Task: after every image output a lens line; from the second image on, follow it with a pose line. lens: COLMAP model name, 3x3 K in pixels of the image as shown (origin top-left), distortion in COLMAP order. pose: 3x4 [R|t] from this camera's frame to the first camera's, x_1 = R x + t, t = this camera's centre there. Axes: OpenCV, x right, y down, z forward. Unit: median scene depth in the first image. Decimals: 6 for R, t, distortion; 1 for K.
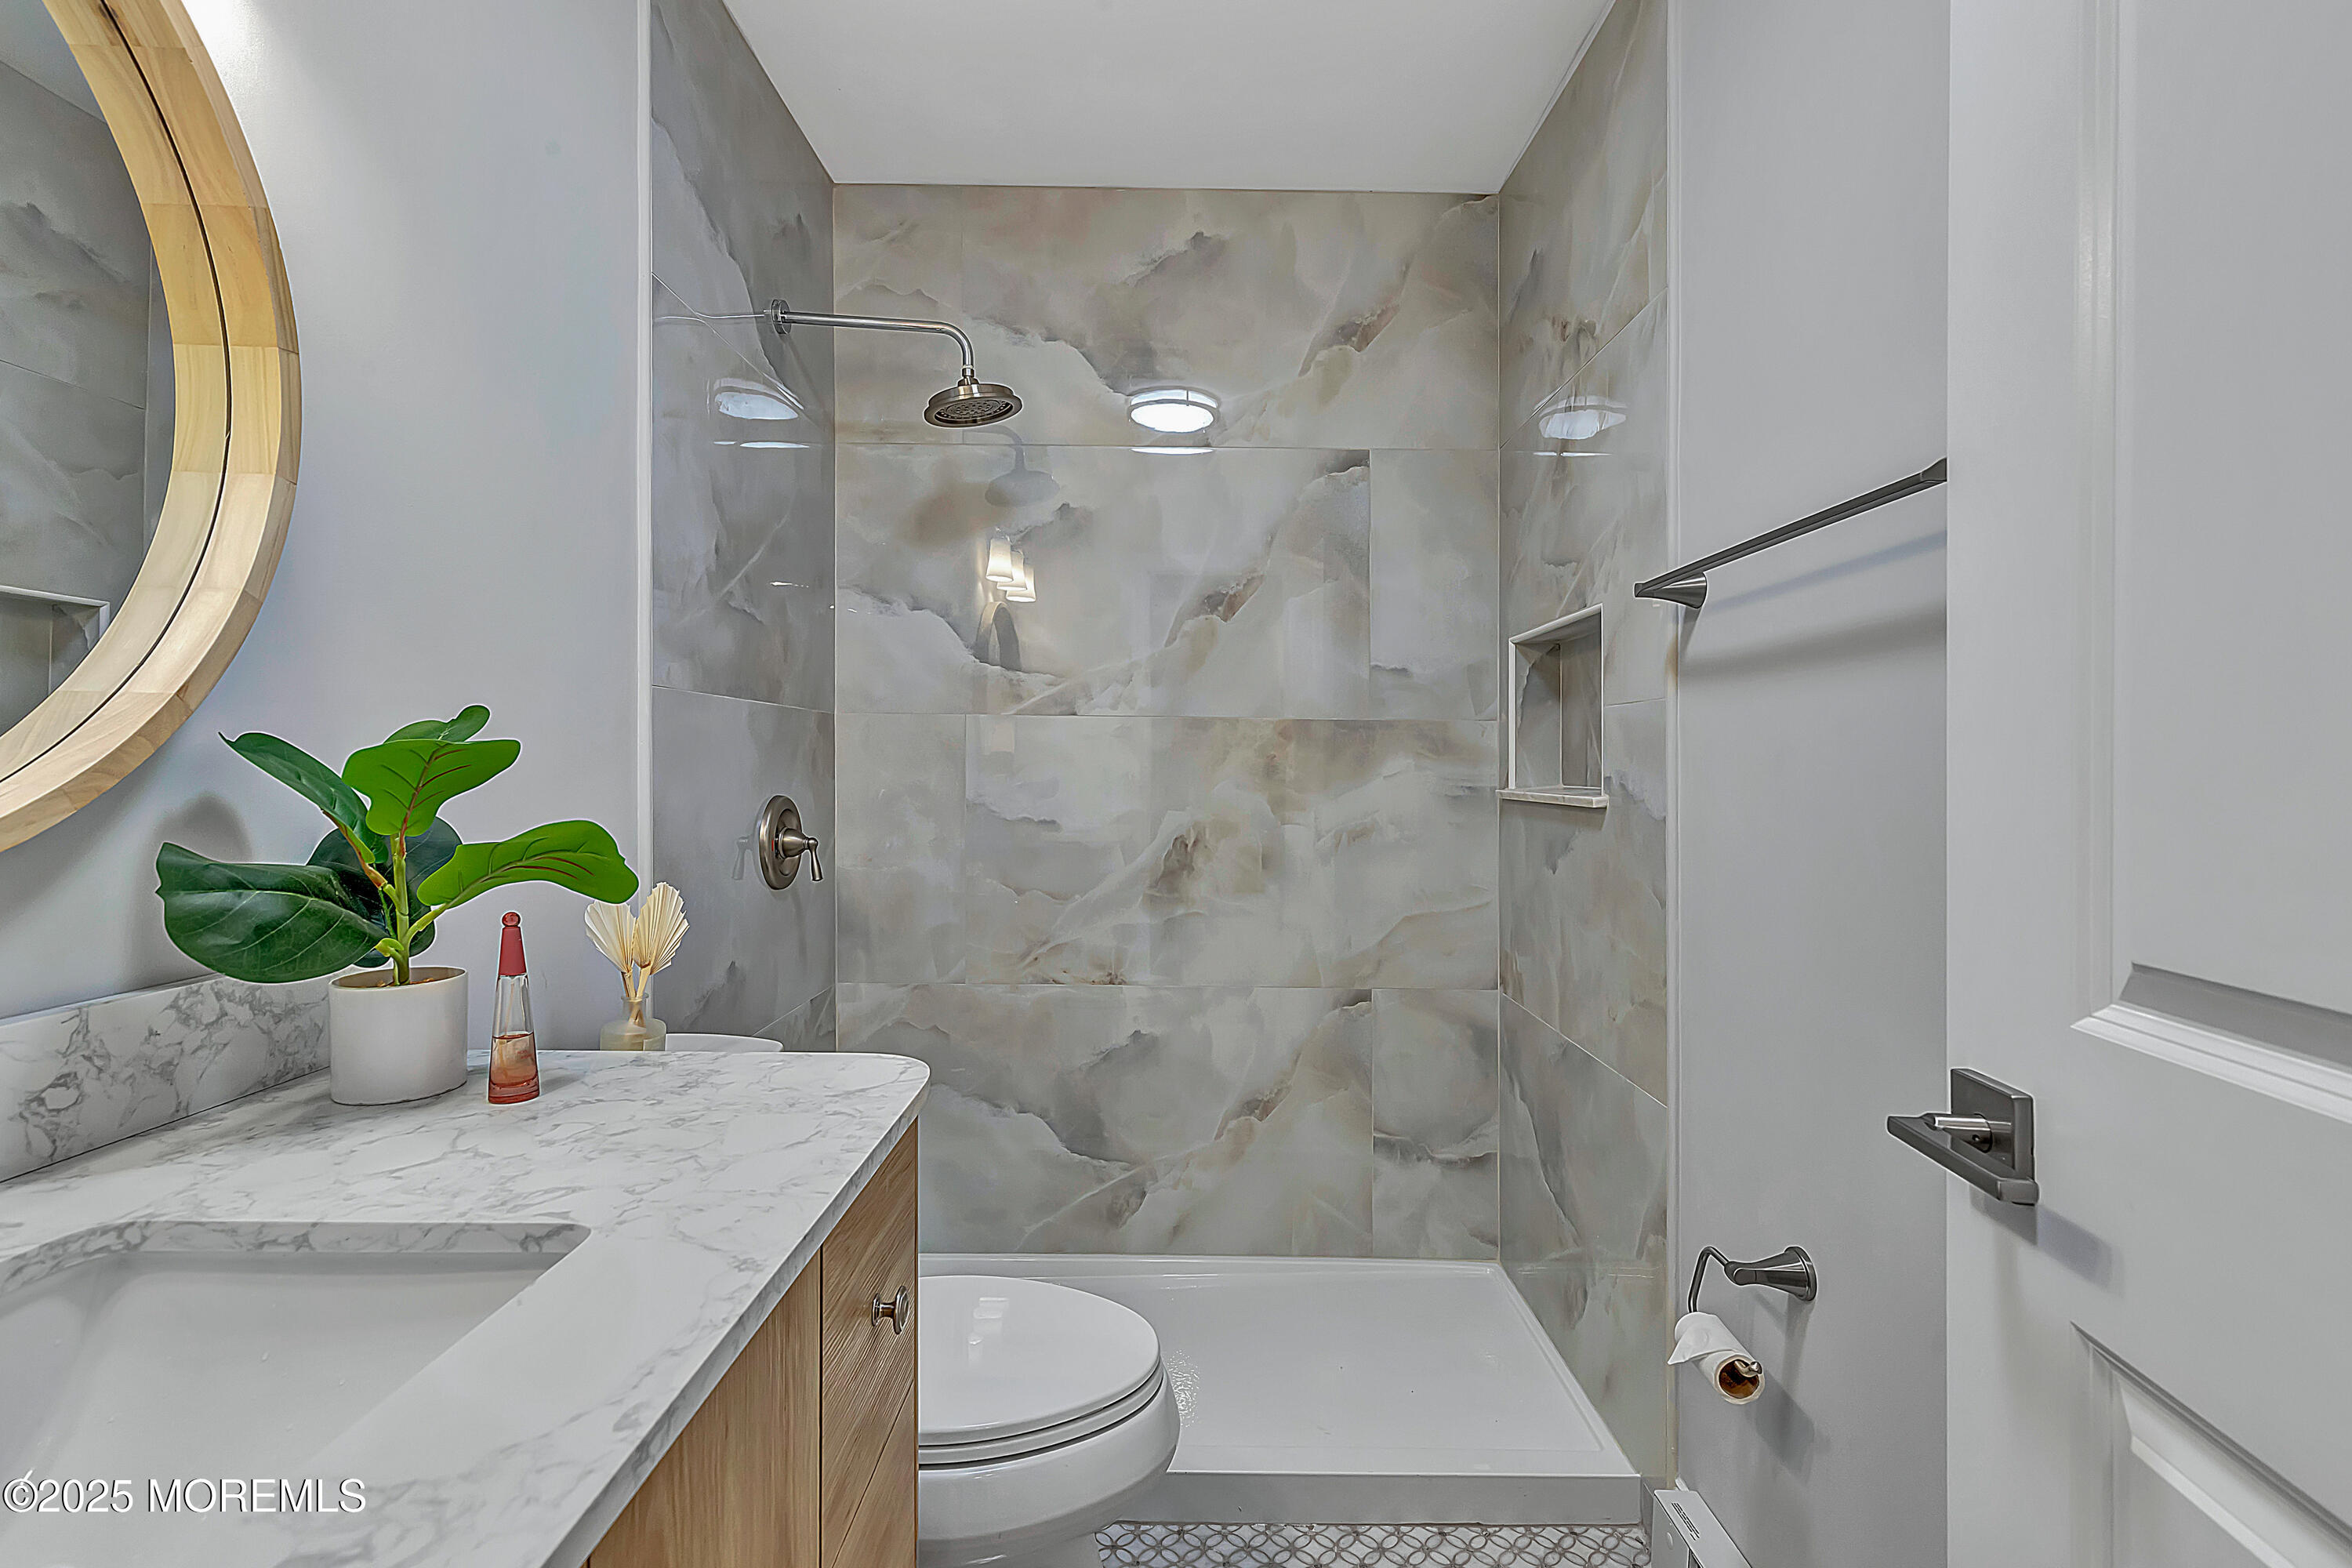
lens RADIAL K [[1078.7, 0, 1177.4], [0, 1078.7, 785.2], [0, 0, 1]] dist [0.007094, -0.001612]
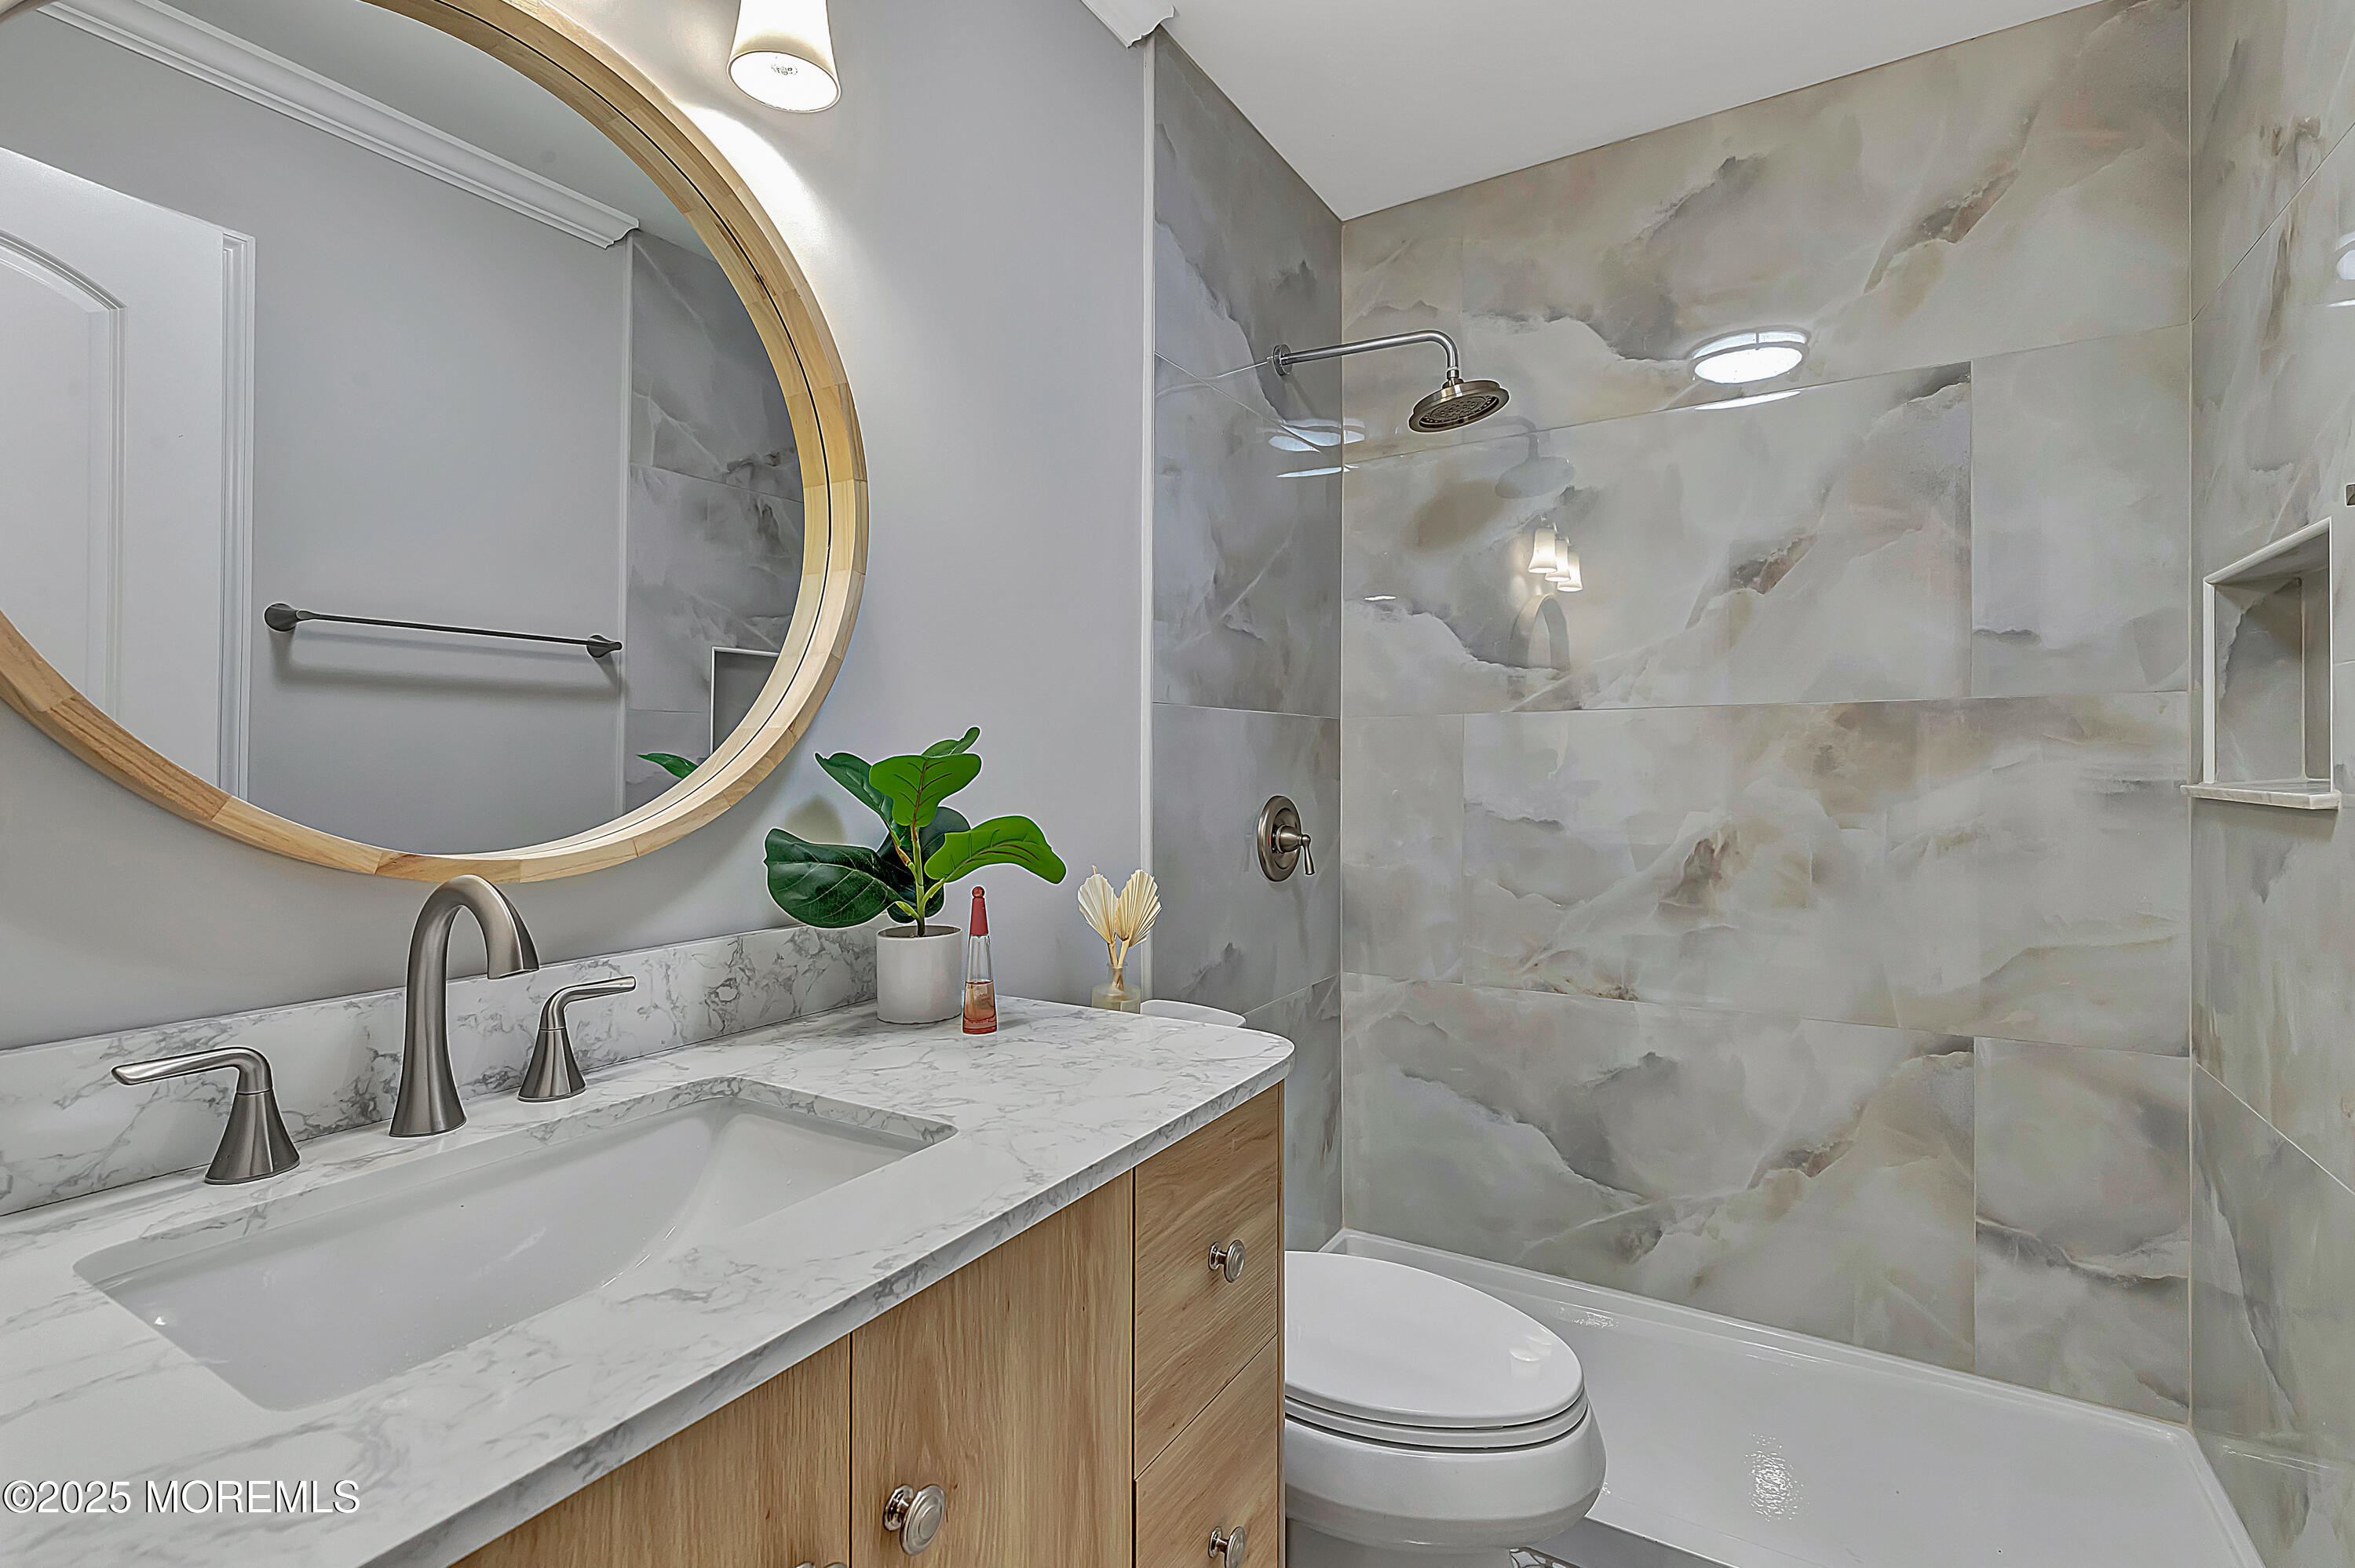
lens RADIAL K [[1079.9, 0, 1178.6], [0, 1079.9, 777.8], [0, 0, 1]] dist [0.007094, -0.001612]
pose [[0.850963, -0.011823, -0.525092, 0.110642], [0.008299, 0.999924, -0.009064, 0.000421], [0.525160, 0.003355, 0.850997, 0.010665]]
